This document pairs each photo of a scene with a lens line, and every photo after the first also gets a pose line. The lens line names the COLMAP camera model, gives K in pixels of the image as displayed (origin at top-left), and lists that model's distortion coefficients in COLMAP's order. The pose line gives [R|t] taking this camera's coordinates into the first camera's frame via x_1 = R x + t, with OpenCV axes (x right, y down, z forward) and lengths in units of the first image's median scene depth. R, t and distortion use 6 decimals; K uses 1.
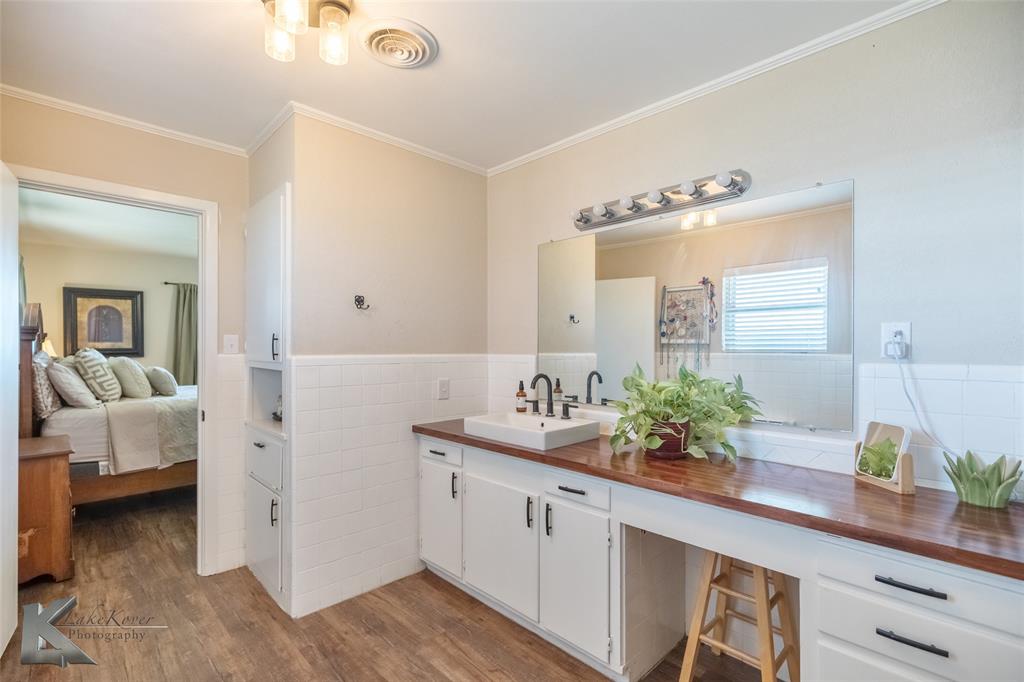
lens RADIAL K [[469.6, 0, 491.7], [0, 469.6, 358.5], [0, 0, 1]] dist [0.001160, 0.001165]
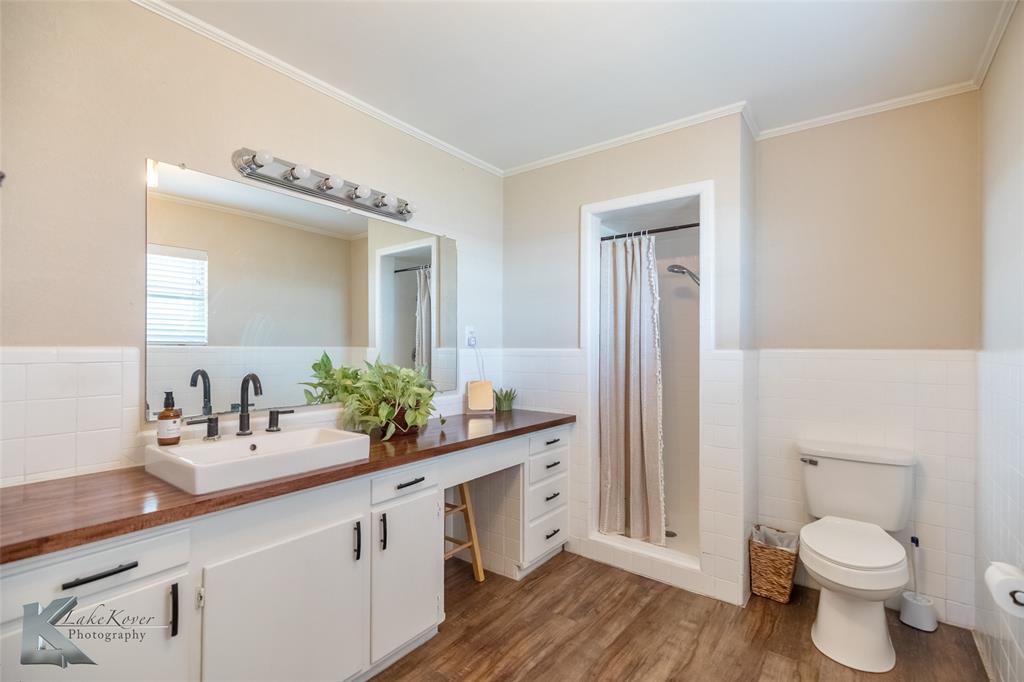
lens RADIAL K [[469.6, 0, 503.4], [0, 469.6, 339.3], [0, 0, 1]] dist [0.001160, 0.001165]
pose [[-0.172500, 0.011693, 0.984940, -0.786298], [0.013548, 0.999863, -0.009497, -0.009449], [-0.984916, 0.011706, -0.172635, 0.909809]]
